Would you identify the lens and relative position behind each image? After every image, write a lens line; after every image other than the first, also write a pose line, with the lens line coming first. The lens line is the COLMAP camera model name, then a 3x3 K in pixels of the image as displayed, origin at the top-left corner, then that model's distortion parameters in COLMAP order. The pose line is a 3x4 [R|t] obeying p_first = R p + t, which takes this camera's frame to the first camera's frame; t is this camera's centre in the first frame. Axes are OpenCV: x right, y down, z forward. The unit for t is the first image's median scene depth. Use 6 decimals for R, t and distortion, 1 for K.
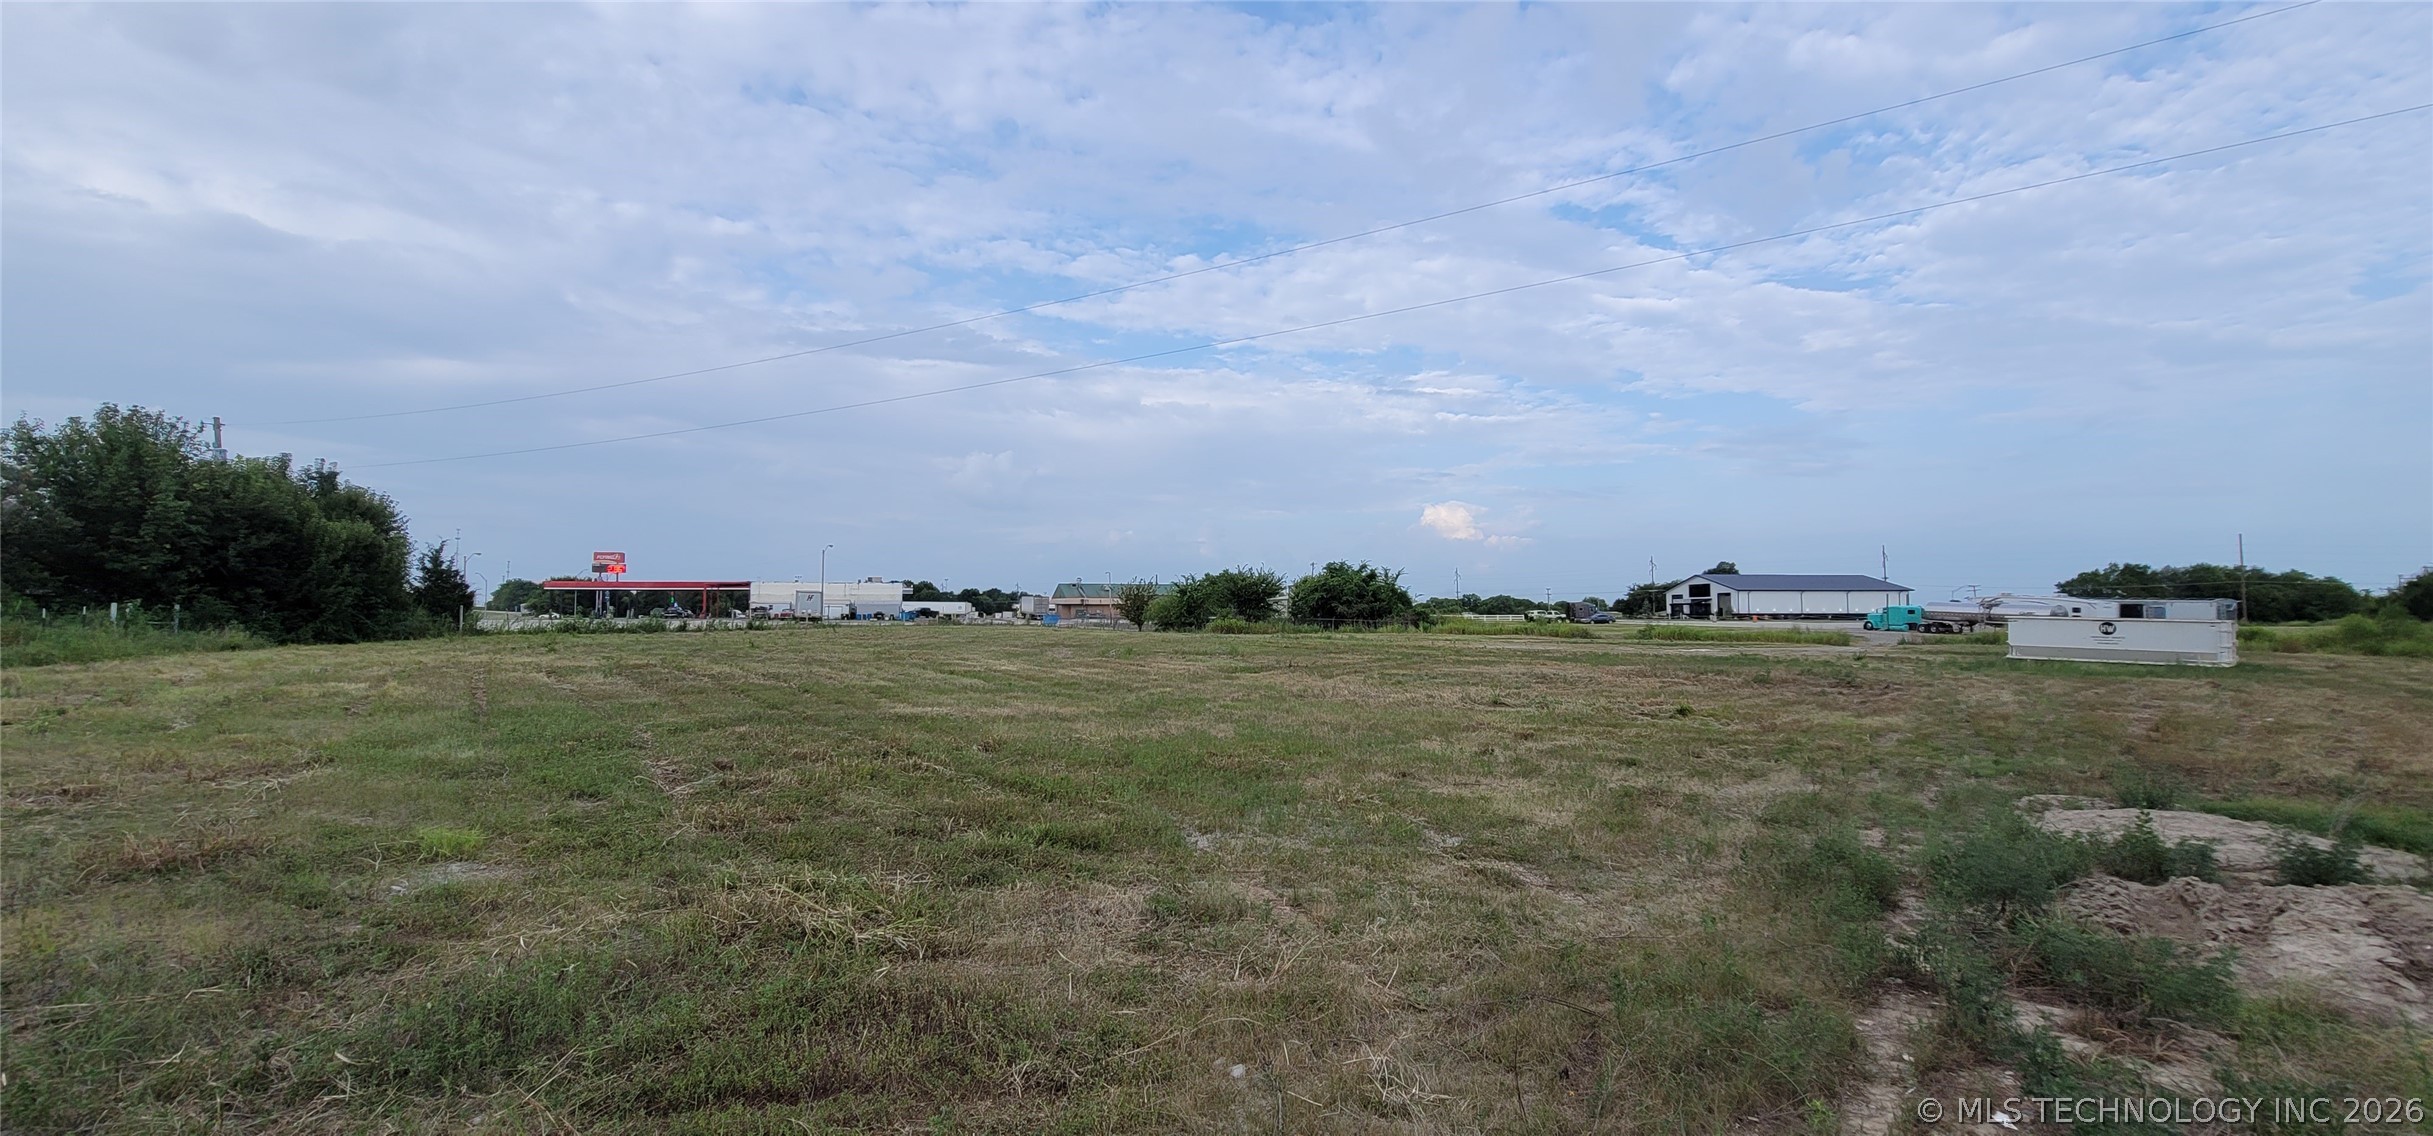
lens RADIAL K [[1013.1, 0, 1193.1], [0, 1013.1, 567.2], [0, 0, 1]] dist [0.011620, 0.000103]
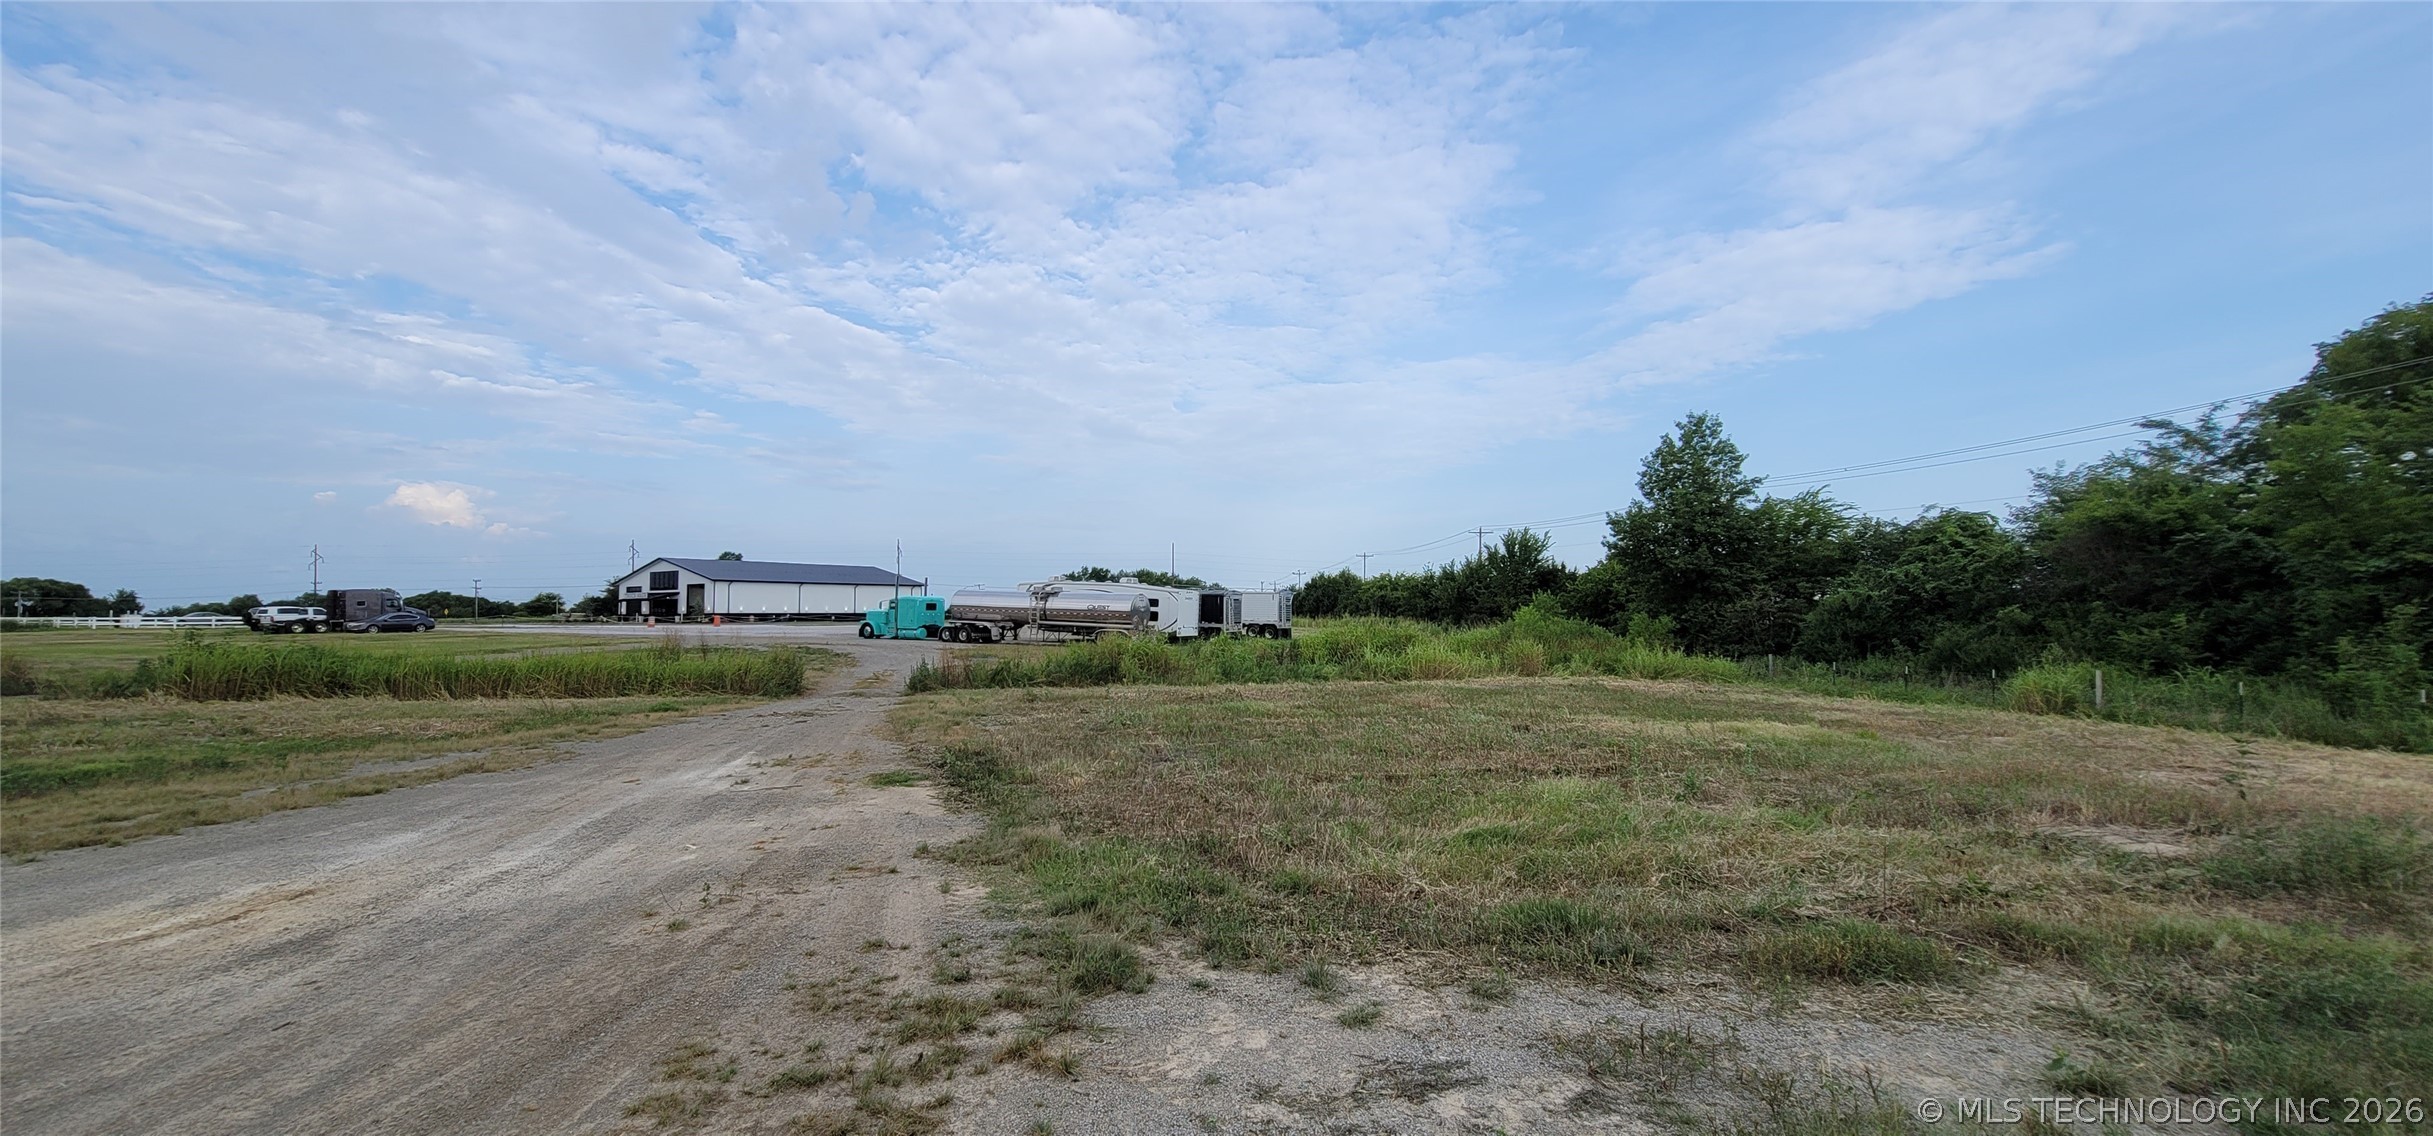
lens RADIAL K [[974.4, 0, 1261.5], [0, 974.4, 535.7], [0, 0, 1]] dist [0.000536, 0.000072]
pose [[0.580808, 0.064491, 0.811482, 0.203042], [-0.034140, 0.997910, -0.054872, 0.015647], [-0.813324, 0.004166, 0.581796, 0.294785]]
